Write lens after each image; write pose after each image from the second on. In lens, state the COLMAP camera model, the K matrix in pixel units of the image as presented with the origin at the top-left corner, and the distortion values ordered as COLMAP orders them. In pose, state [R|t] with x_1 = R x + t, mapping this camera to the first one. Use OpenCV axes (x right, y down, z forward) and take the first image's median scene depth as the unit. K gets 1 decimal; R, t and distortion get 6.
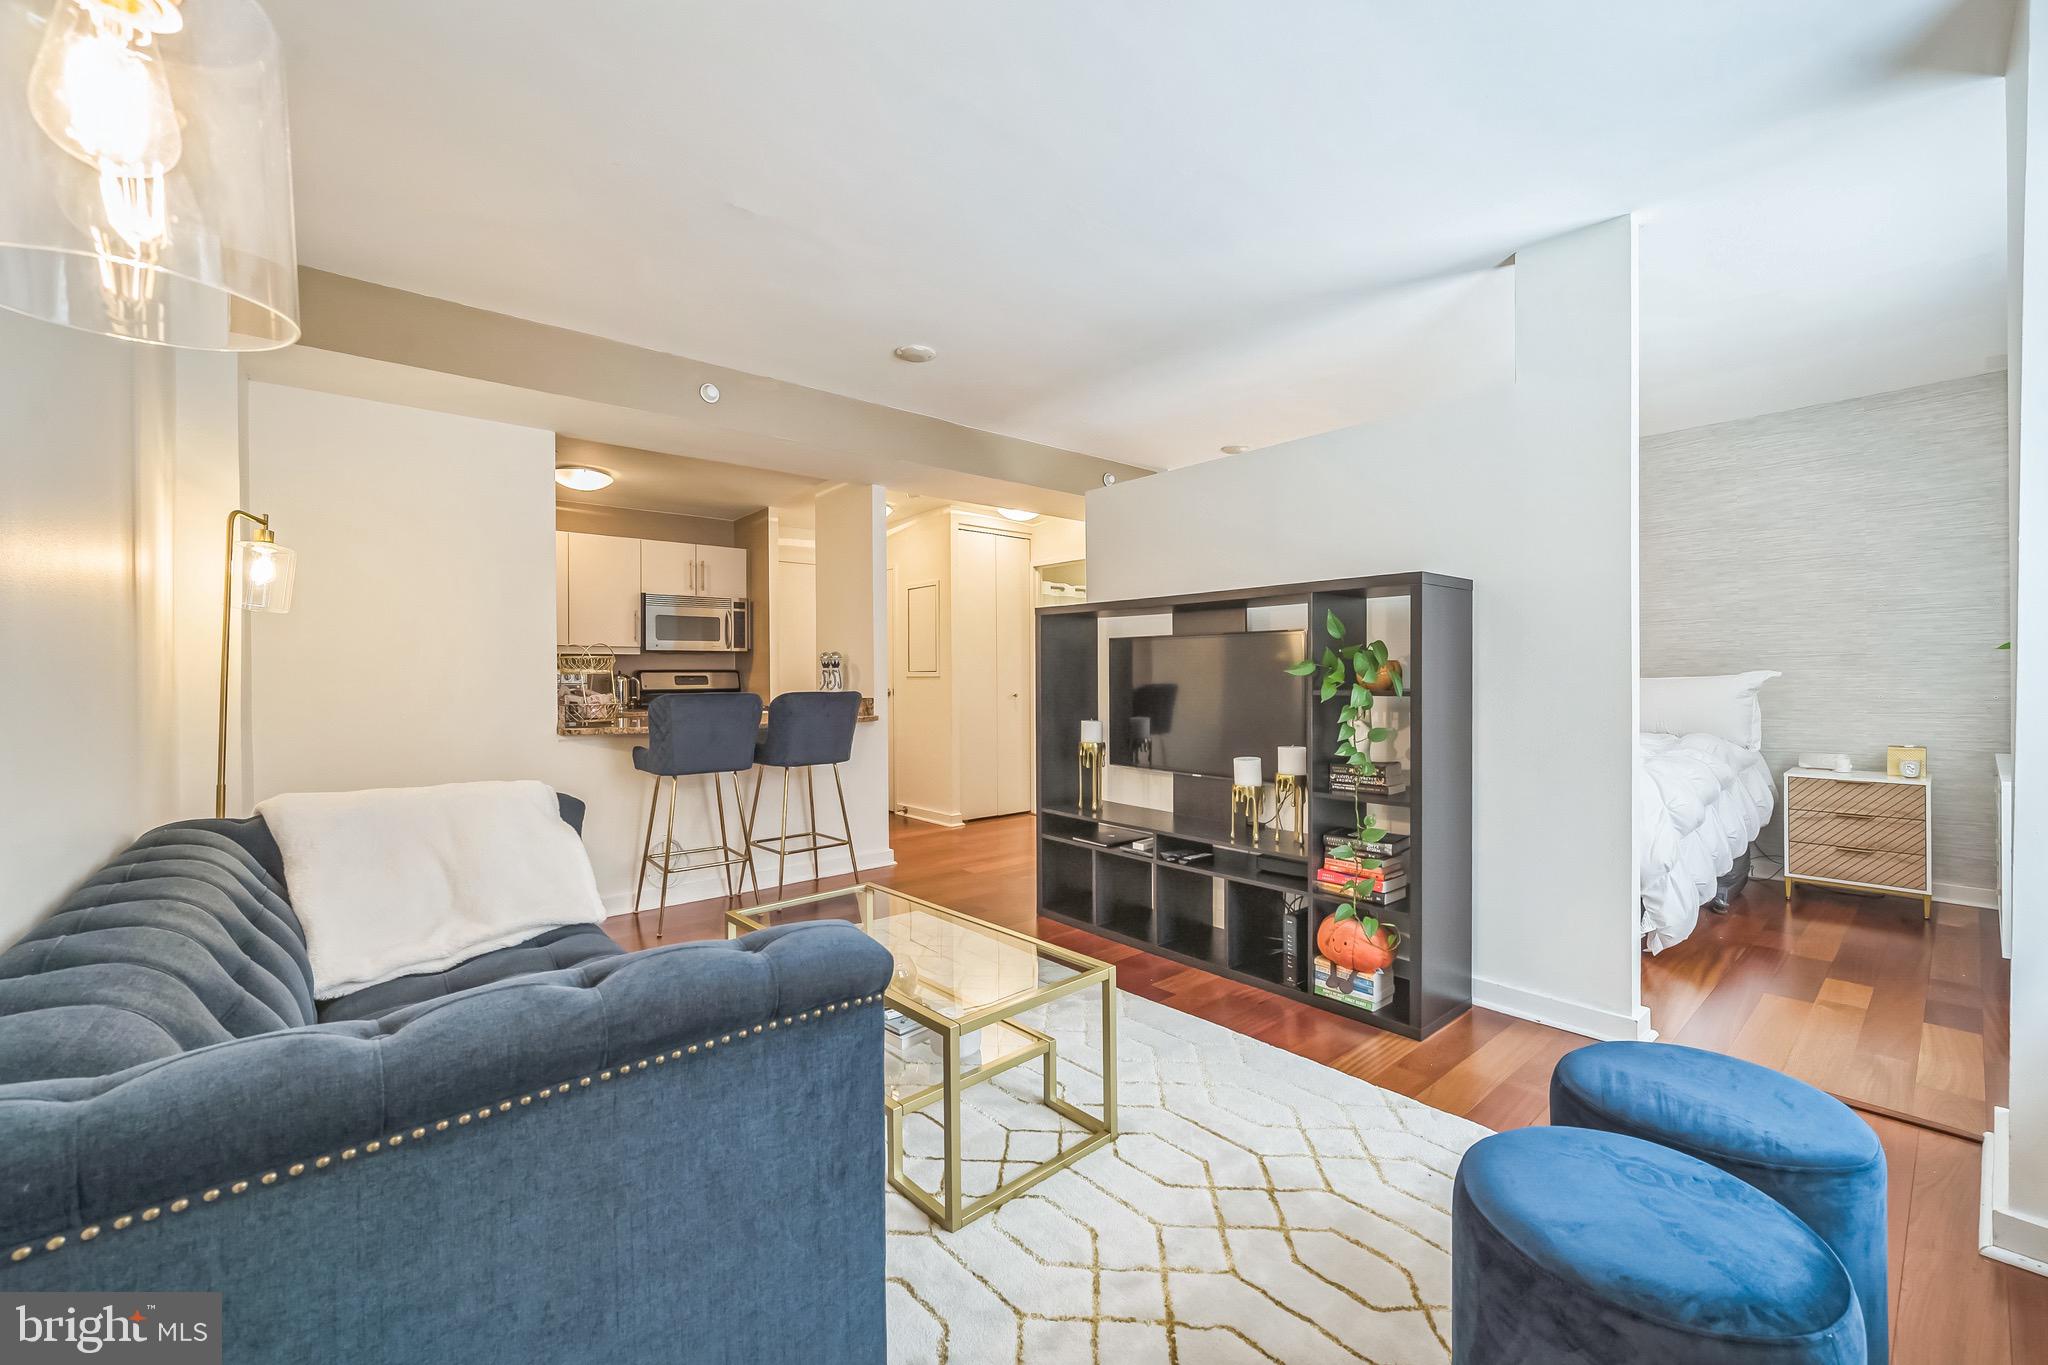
lens RADIAL K [[824.4, 0, 1027.5], [0, 824.4, 684.6], [0, 0, 1]] dist [-0.001031, -0.000121]
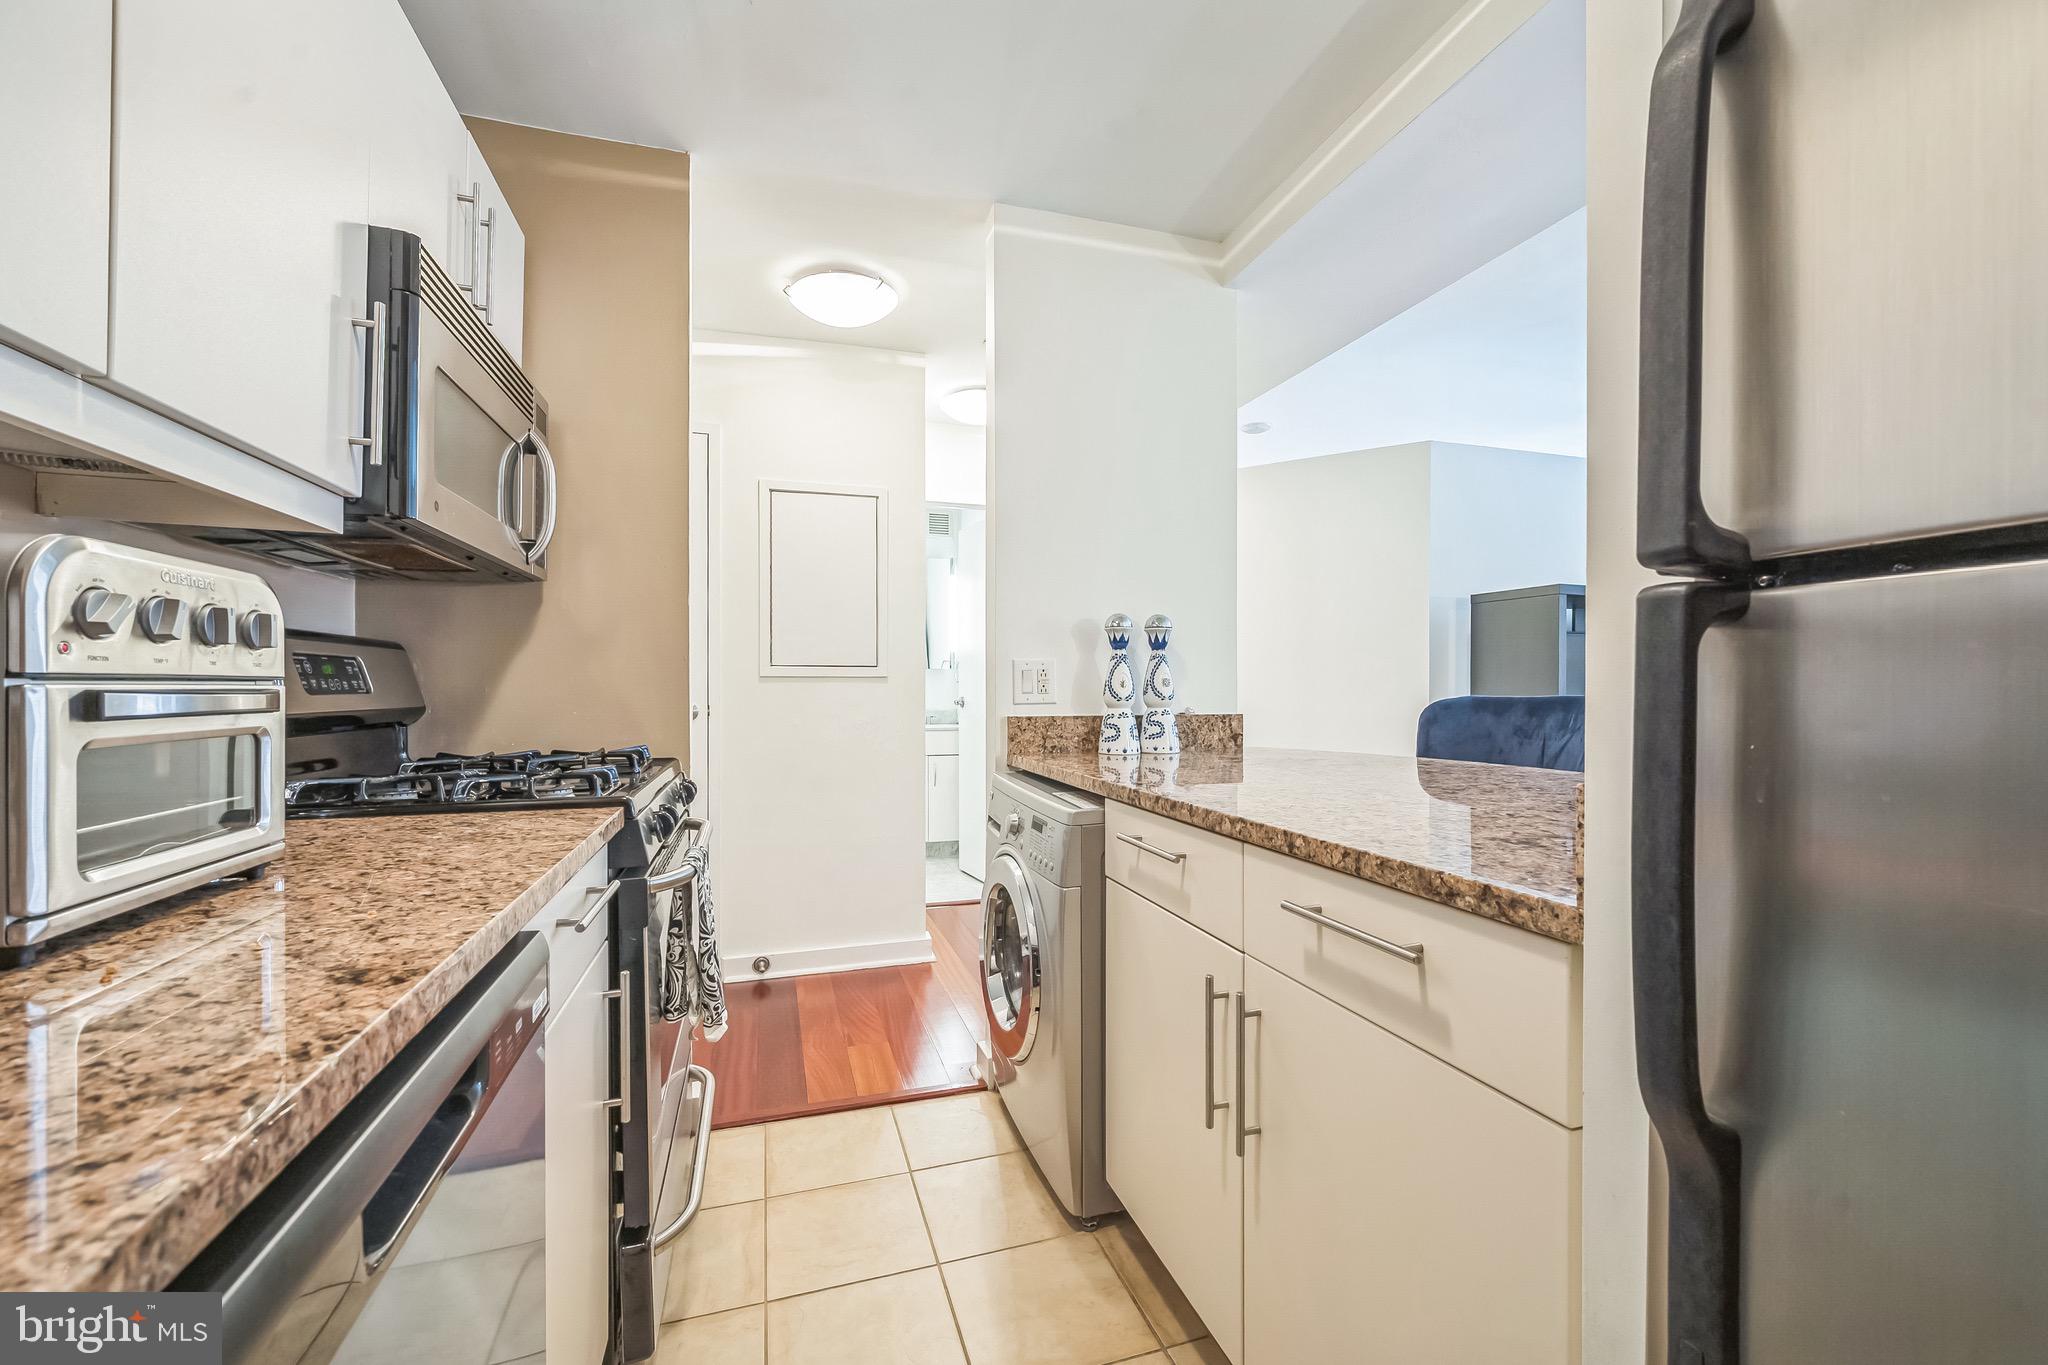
lens RADIAL K [[824.4, 0, 1027.5], [0, 824.4, 684.6], [0, 0, 1]] dist [-0.001031, -0.000121]
pose [[0.393077, 0.003672, 0.919498, -0.561942], [0.011262, 0.999898, -0.008808, 0.001061], [-0.919436, 0.013817, 0.392996, 0.743164]]
